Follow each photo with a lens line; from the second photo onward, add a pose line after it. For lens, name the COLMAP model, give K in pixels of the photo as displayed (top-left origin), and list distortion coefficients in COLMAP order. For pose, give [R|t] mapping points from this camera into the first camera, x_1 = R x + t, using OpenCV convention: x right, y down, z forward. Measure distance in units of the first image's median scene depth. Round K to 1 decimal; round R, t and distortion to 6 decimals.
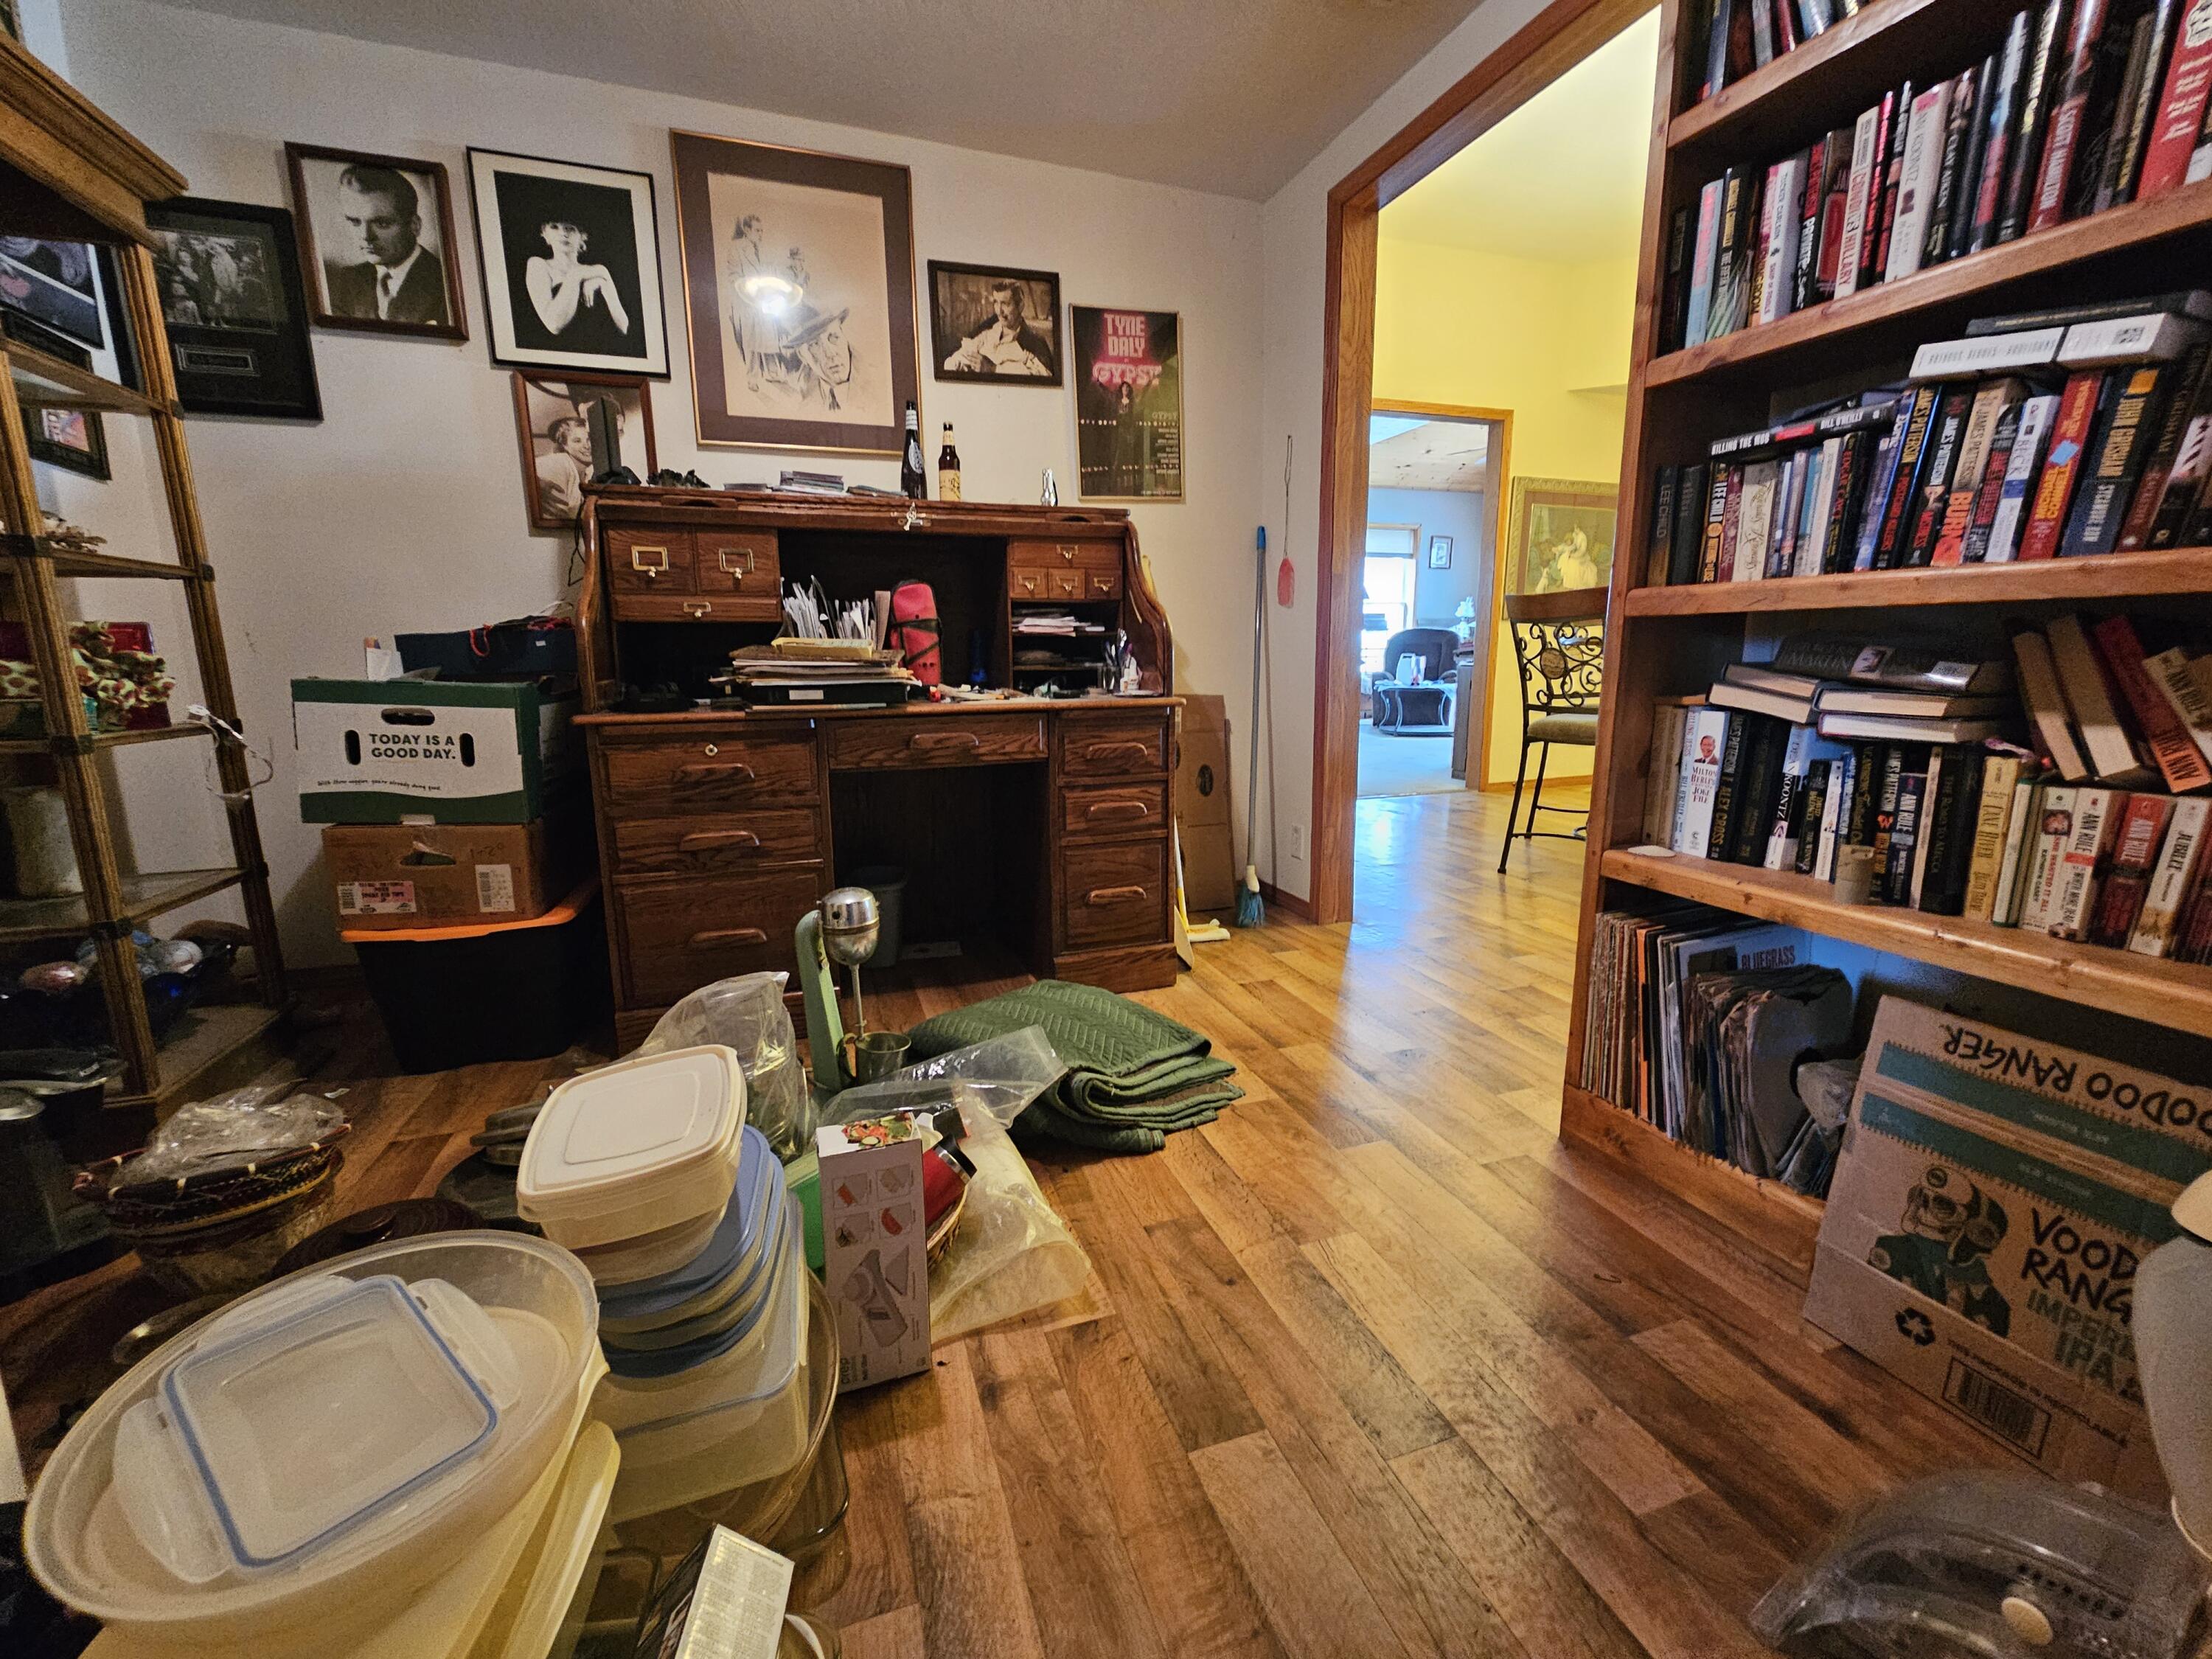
lens RADIAL K [[906.2, 0, 1106.0], [0, 906.2, 829.5], [0, 0, 1]] dist [-0.003311, 0.000913]
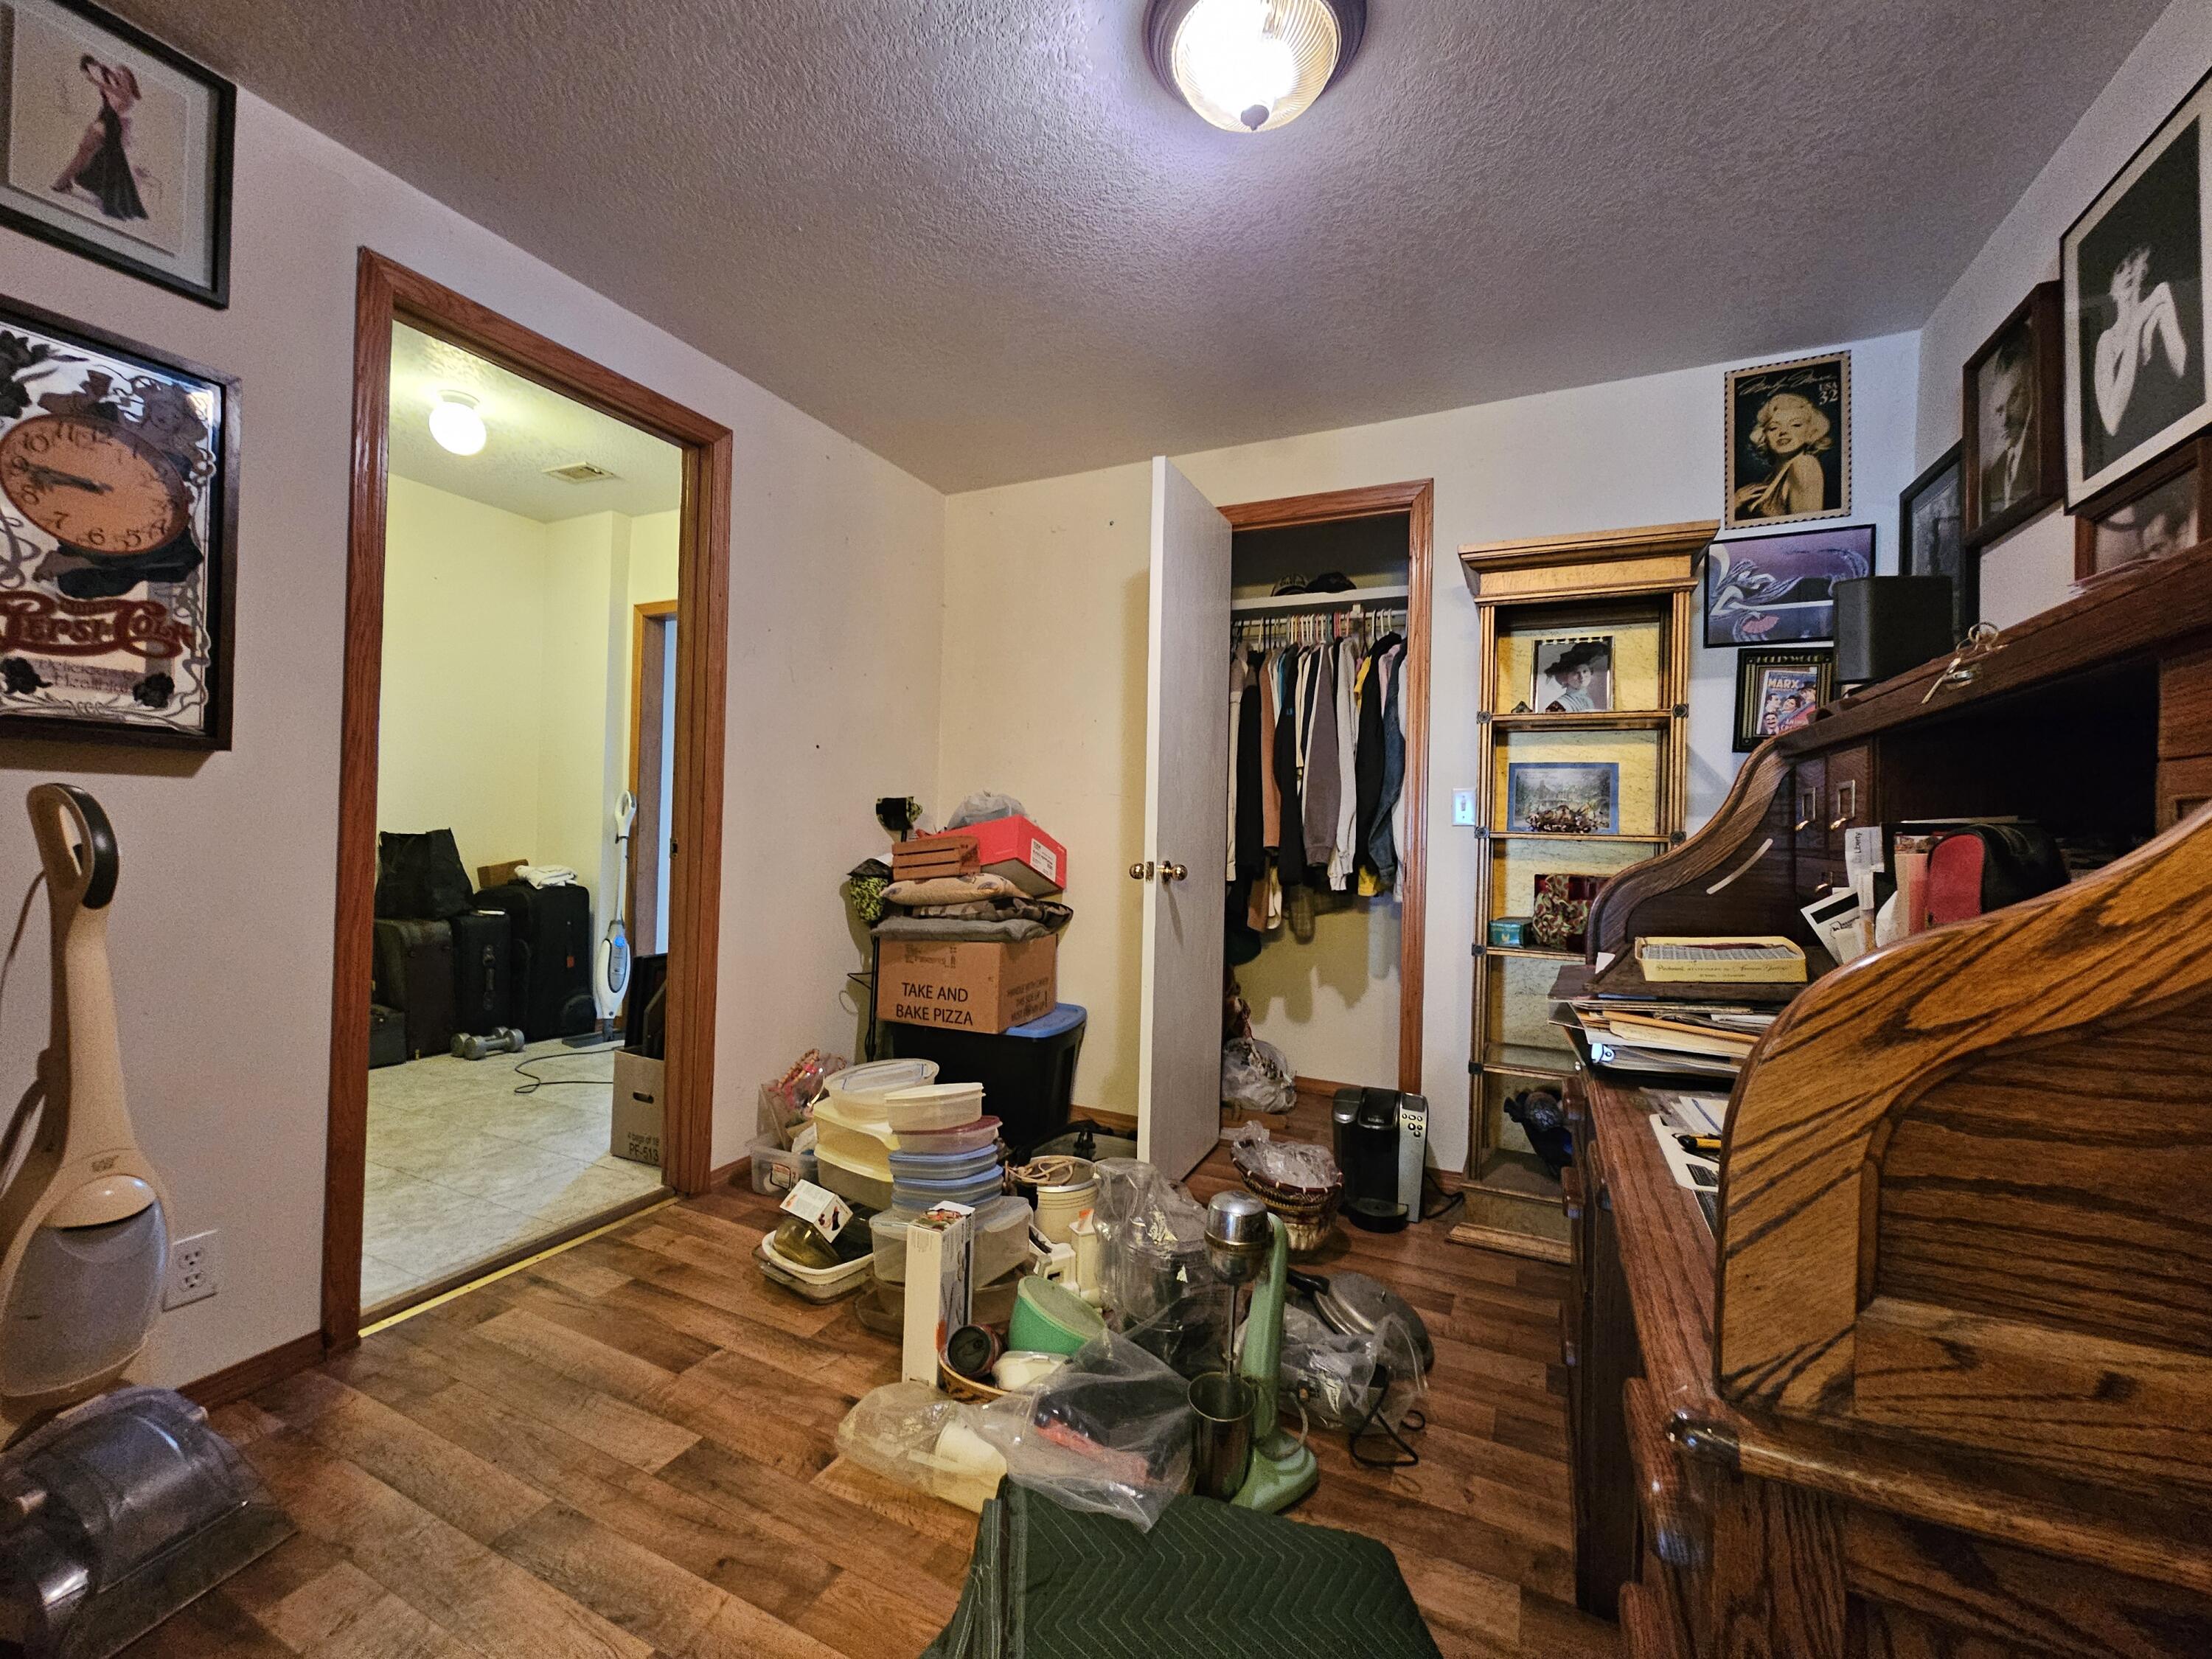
lens RADIAL K [[906.2, 0, 1106.0], [0, 906.2, 829.5], [0, 0, 1]] dist [-0.003311, 0.000913]
pose [[-0.701138, -0.014512, -0.712878, 0.508409], [-0.151344, 0.980041, 0.128901, -0.430832], [0.696779, 0.198267, -0.689340, 1.652218]]
